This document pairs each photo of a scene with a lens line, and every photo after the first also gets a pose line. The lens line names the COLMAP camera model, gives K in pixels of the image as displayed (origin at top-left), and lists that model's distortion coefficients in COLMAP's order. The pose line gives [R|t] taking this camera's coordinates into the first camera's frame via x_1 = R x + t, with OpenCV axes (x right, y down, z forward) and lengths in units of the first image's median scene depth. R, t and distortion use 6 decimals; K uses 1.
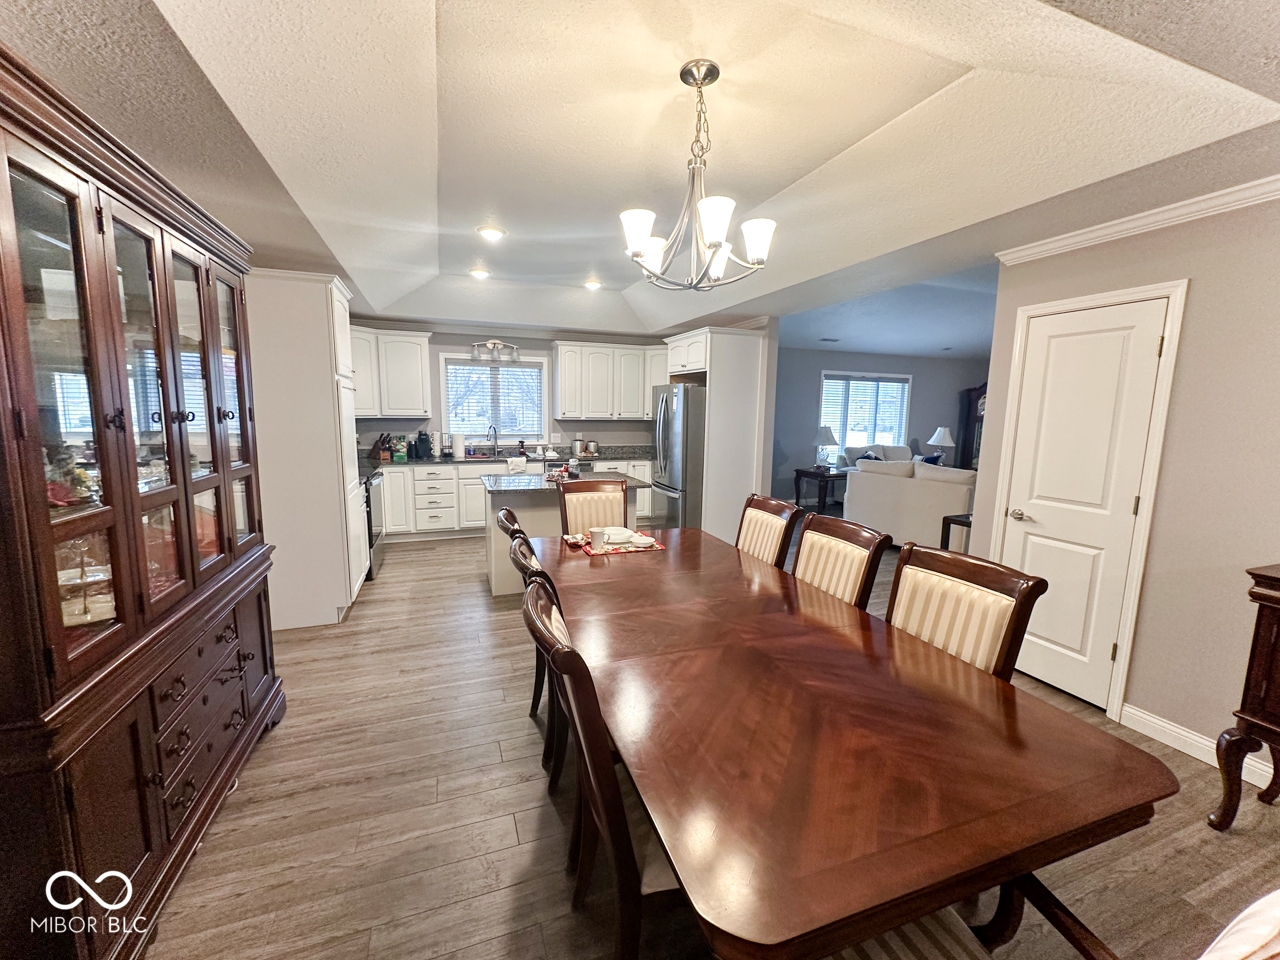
lens RADIAL K [[521.2, 0, 640.7], [0, 521.2, 481.2], [0, 0, 1]] dist [-0.002319, -0.000010]
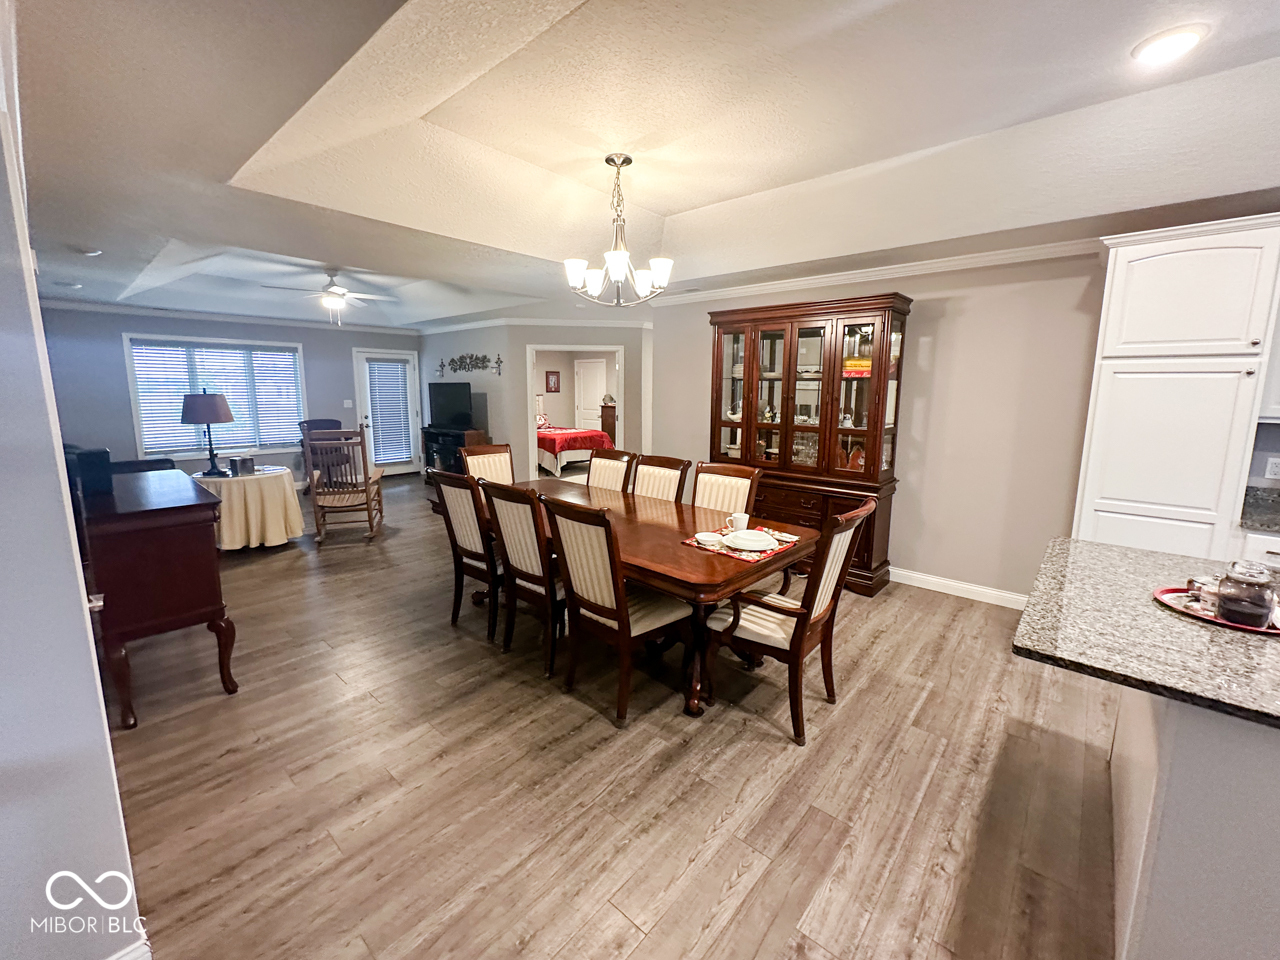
lens RADIAL K [[522.6, 0, 641.2], [0, 522.6, 466.3], [0, 0, 1]] dist [-0.001700, -0.000132]
pose [[-0.882391, 0.048527, -0.468007, 0.240620], [-0.084541, 0.962128, 0.259157, -0.105459], [0.462859, 0.268244, -0.844871, 0.765697]]
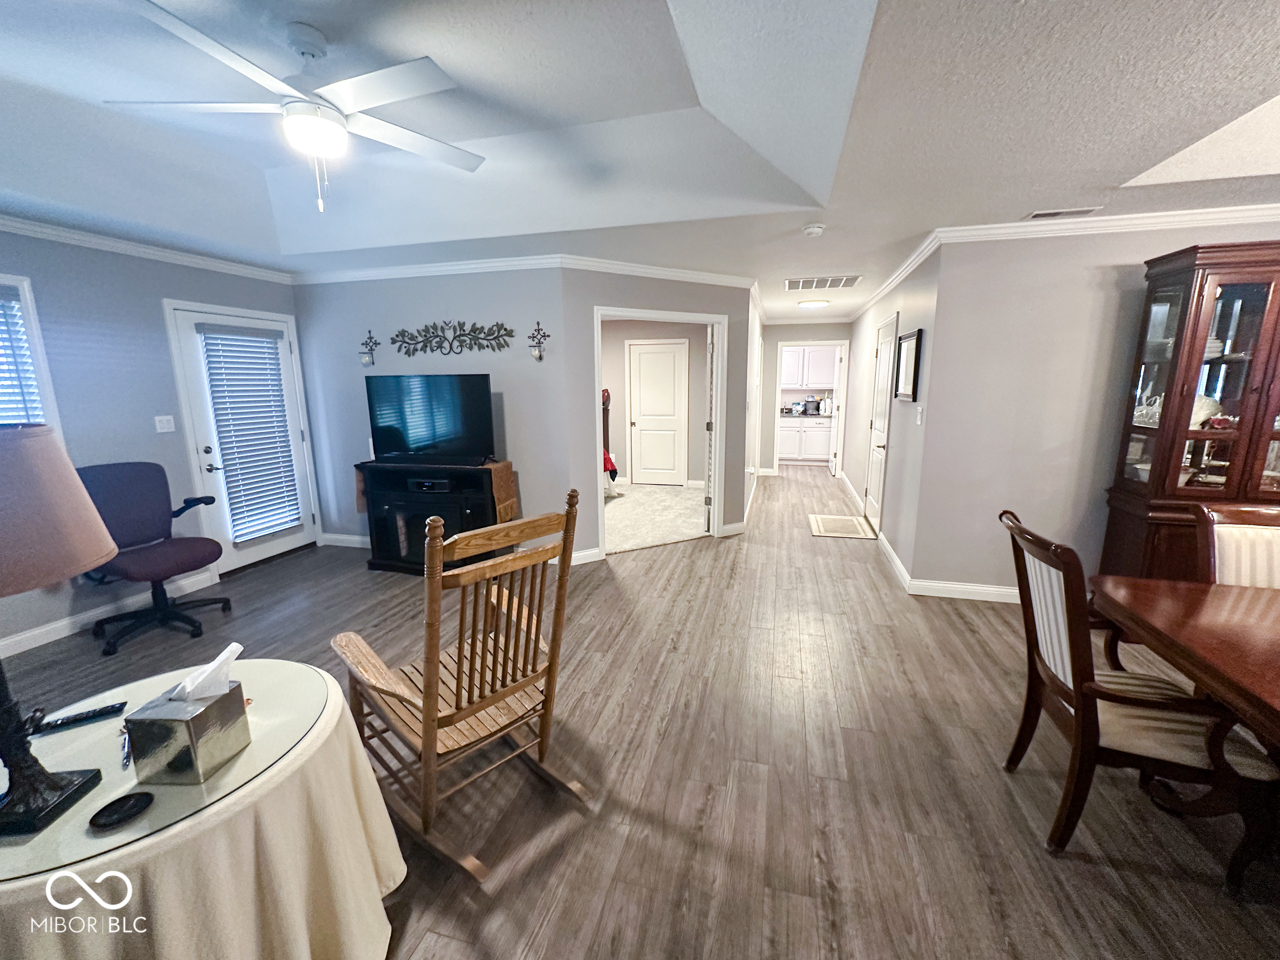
lens RADIAL K [[521.2, 0, 640.7], [0, 521.2, 481.2], [0, 0, 1]] dist [-0.002319, -0.000010]
pose [[-0.582926, 0.141333, -0.800139, 0.434680], [-0.113060, 0.961067, 0.252127, -0.003146], [0.804621, 0.237435, -0.544252, 0.053890]]
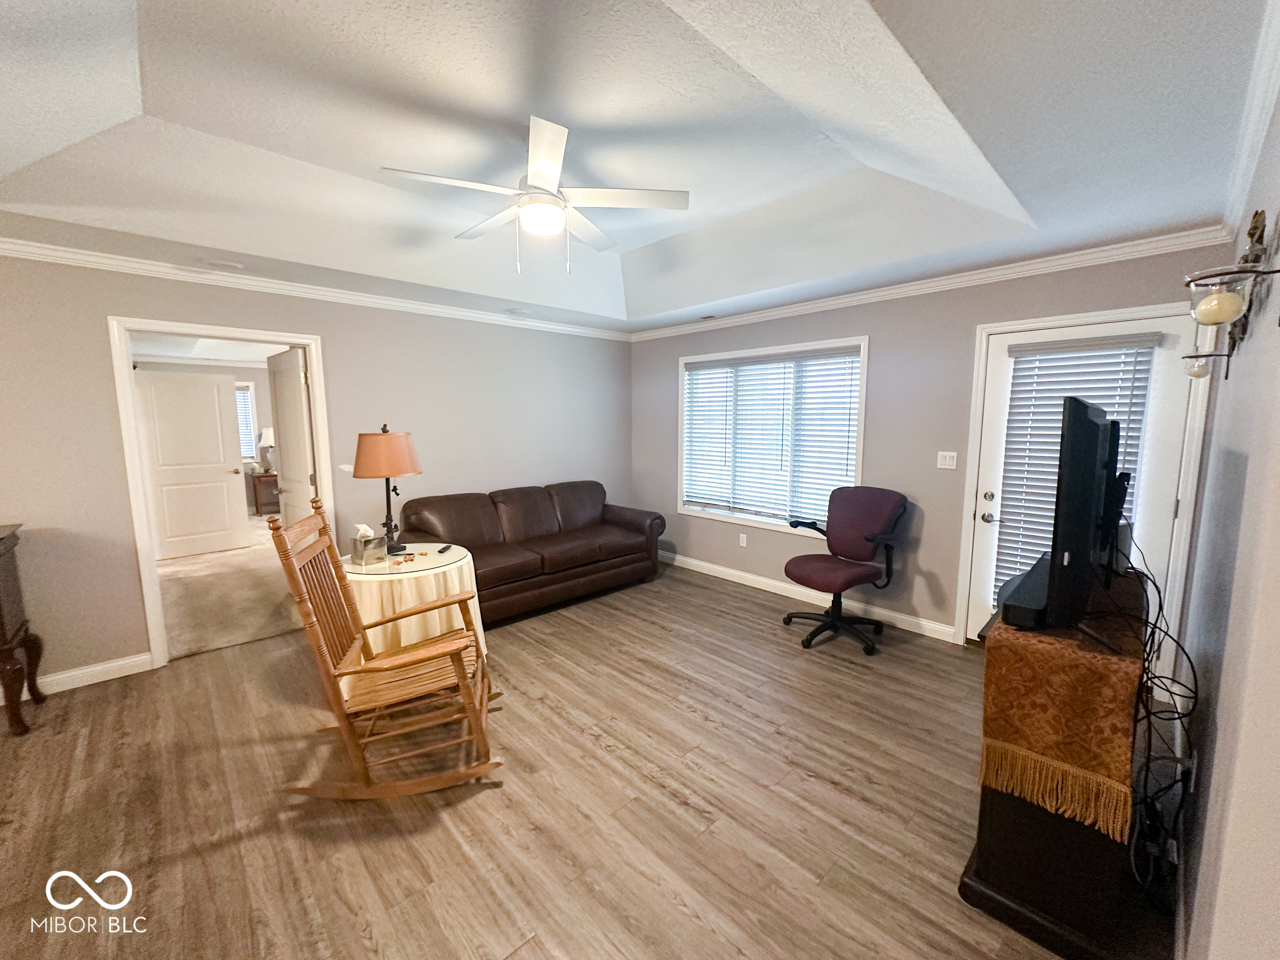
lens RADIAL K [[514.5, 0, 645.0], [0, 514.5, 480.4], [0, 0, 1]] dist [-0.001304, -0.000077]
pose [[-0.388936, -0.123330, 0.912972, -0.114432], [0.123166, 0.975142, 0.184199, 0.022943], [-0.912995, 0.184088, -0.364077, -0.211559]]
